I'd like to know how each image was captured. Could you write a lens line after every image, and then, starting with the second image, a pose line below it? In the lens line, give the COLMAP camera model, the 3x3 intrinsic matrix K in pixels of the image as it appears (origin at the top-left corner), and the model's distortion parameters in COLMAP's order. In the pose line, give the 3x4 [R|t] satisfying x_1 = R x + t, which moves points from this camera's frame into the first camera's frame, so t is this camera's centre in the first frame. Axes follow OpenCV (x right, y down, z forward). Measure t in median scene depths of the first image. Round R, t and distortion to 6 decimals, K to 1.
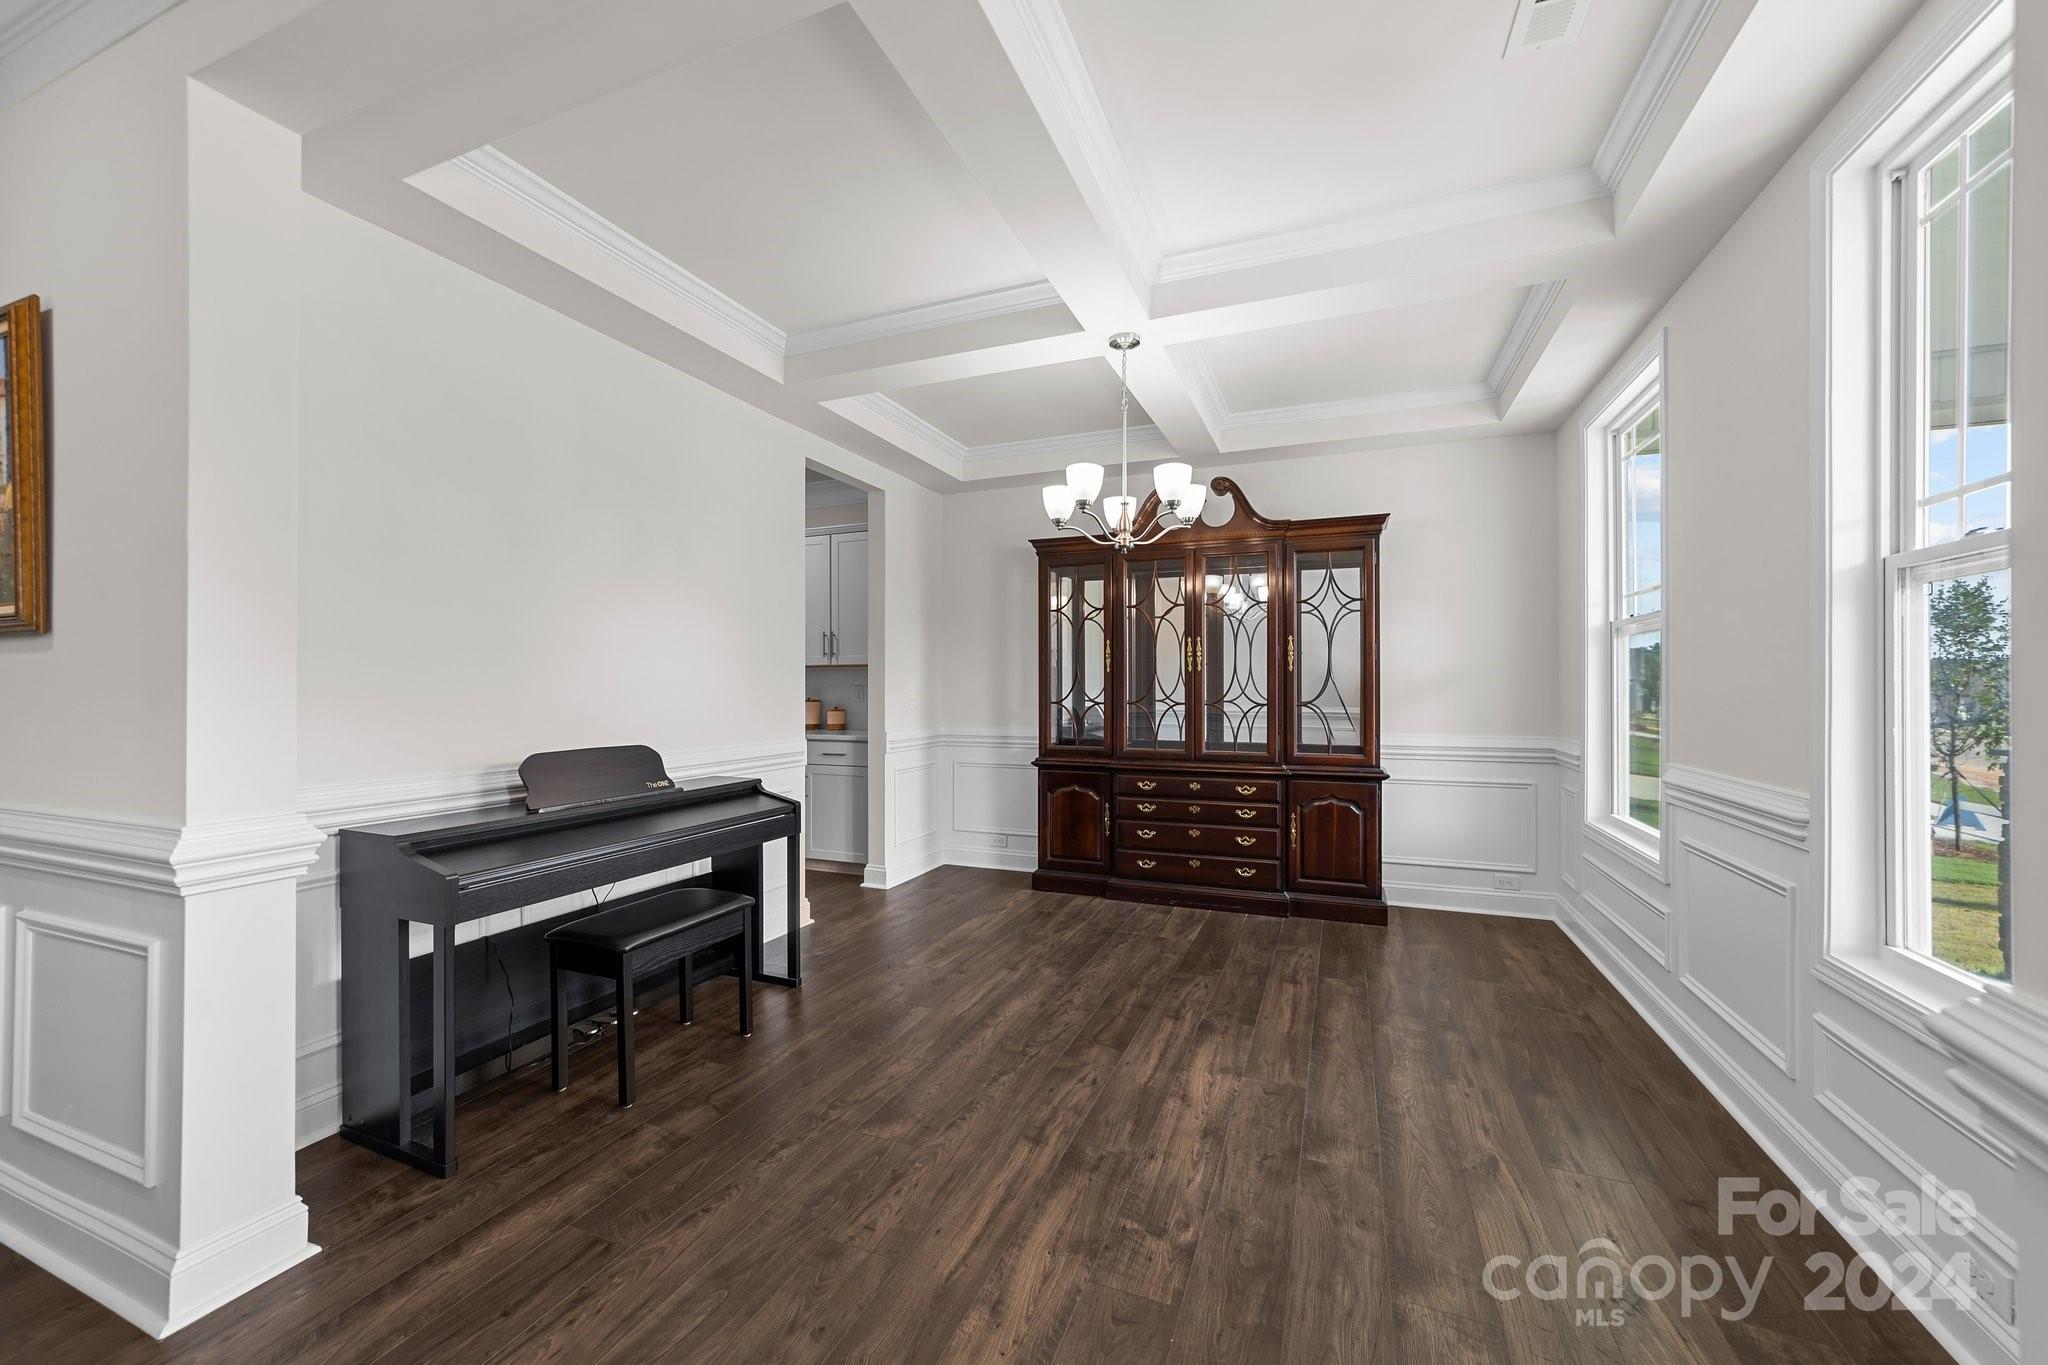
lens RADIAL K [[783.7, 0, 1013.7], [0, 783.7, 686.7], [0, 0, 1]] dist [-0.001324, 0.000791]
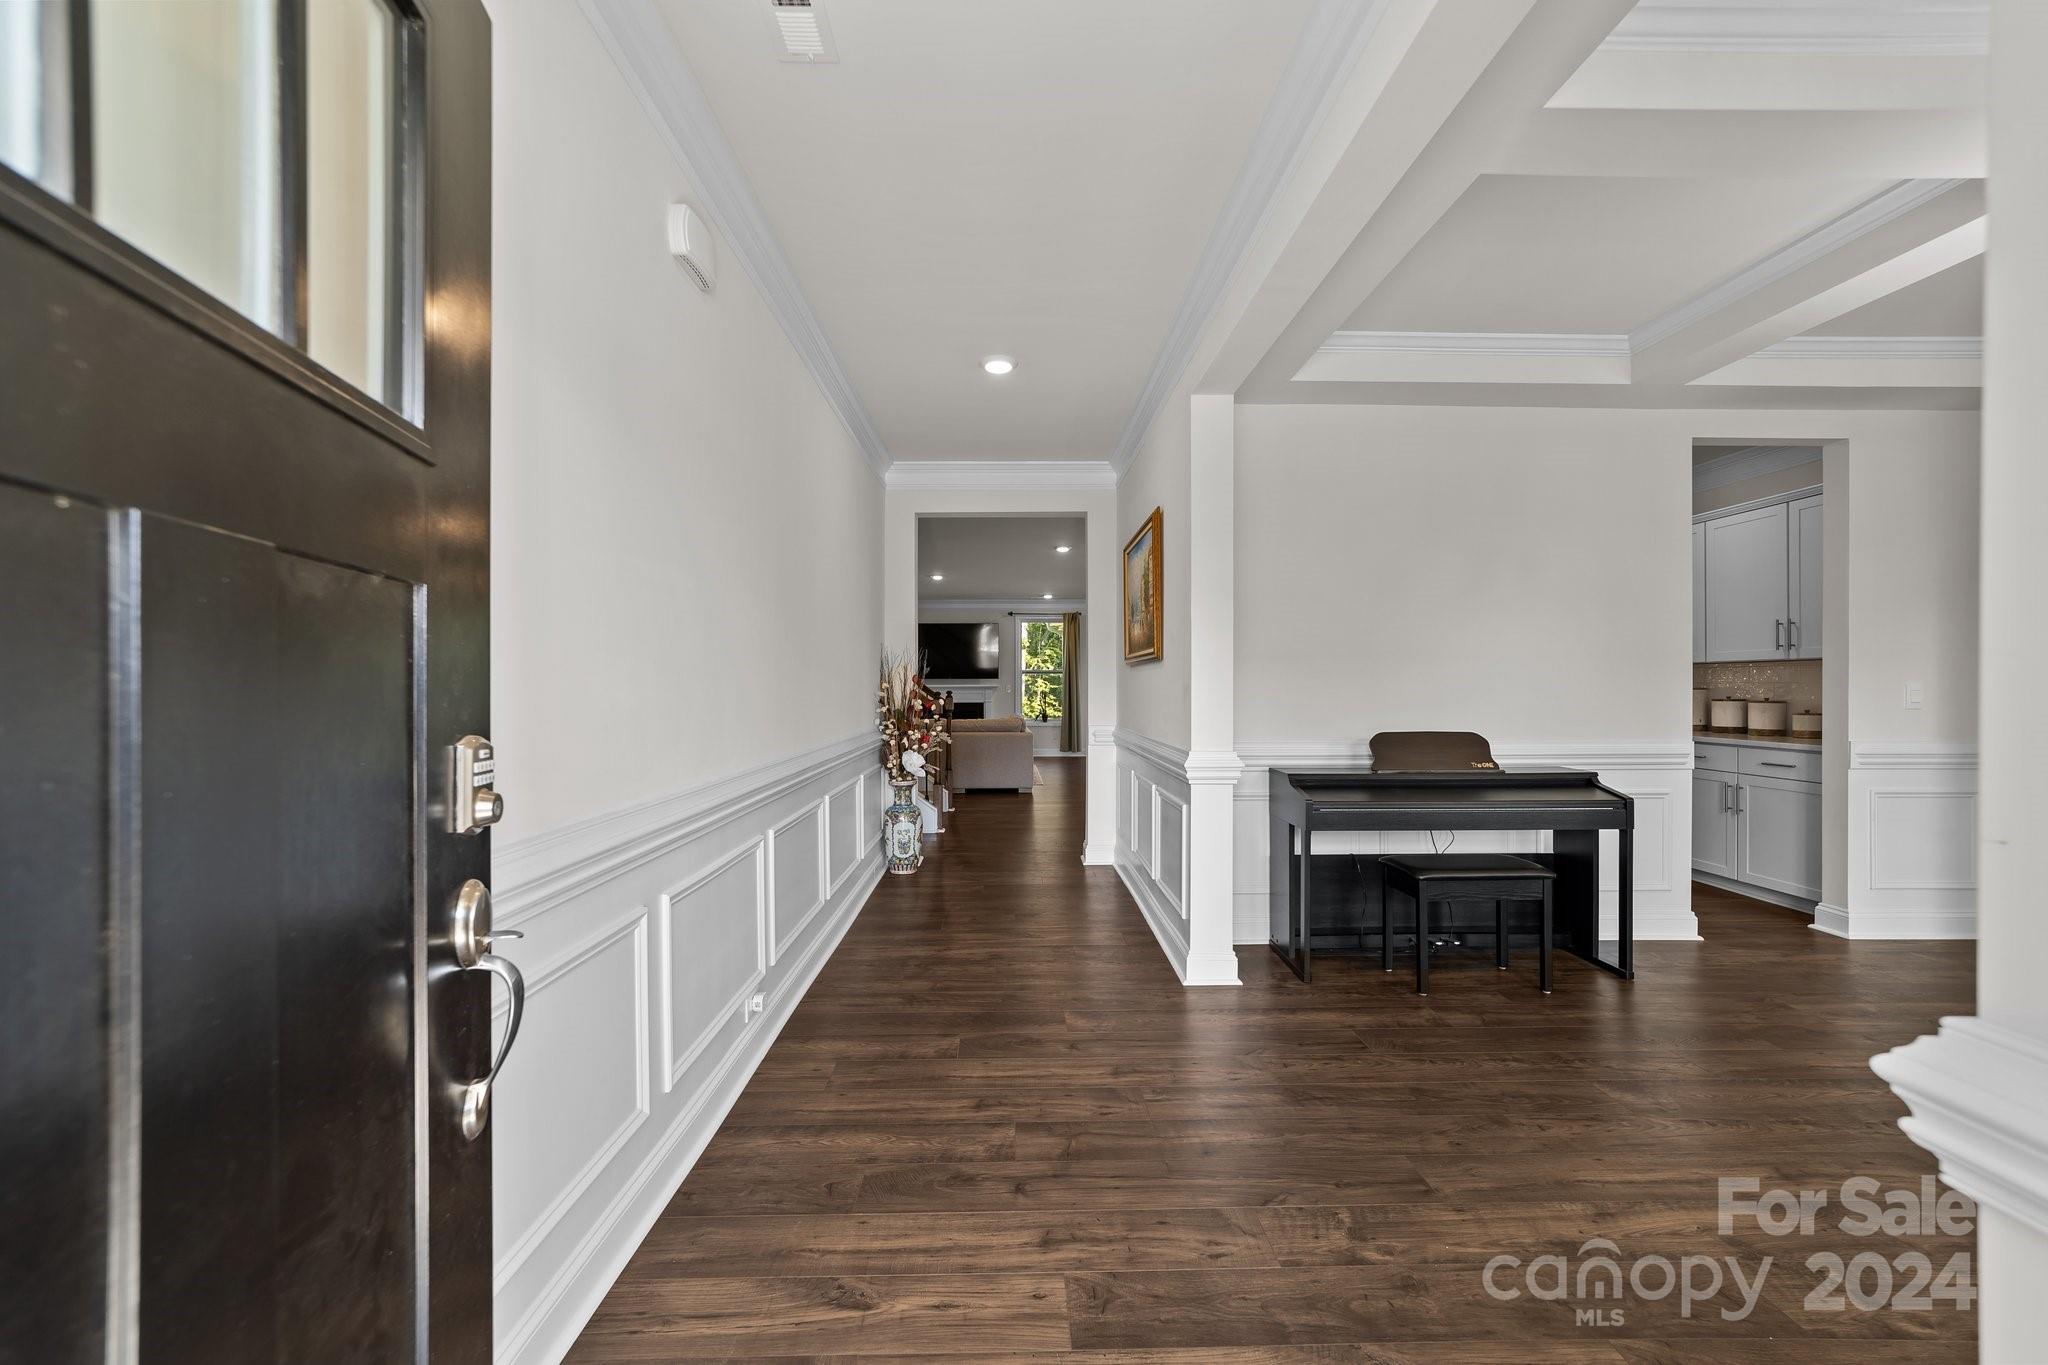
lens RADIAL K [[783.7, 0, 1025.4], [0, 783.7, 686.4], [0, 0, 1]] dist [-0.001324, 0.000791]
pose [[0.402228, -0.000821, -0.915539, 0.388268], [0.000458, 1.000000, -0.000695, 0.003194], [0.915539, -0.000139, 0.402228, -0.143399]]
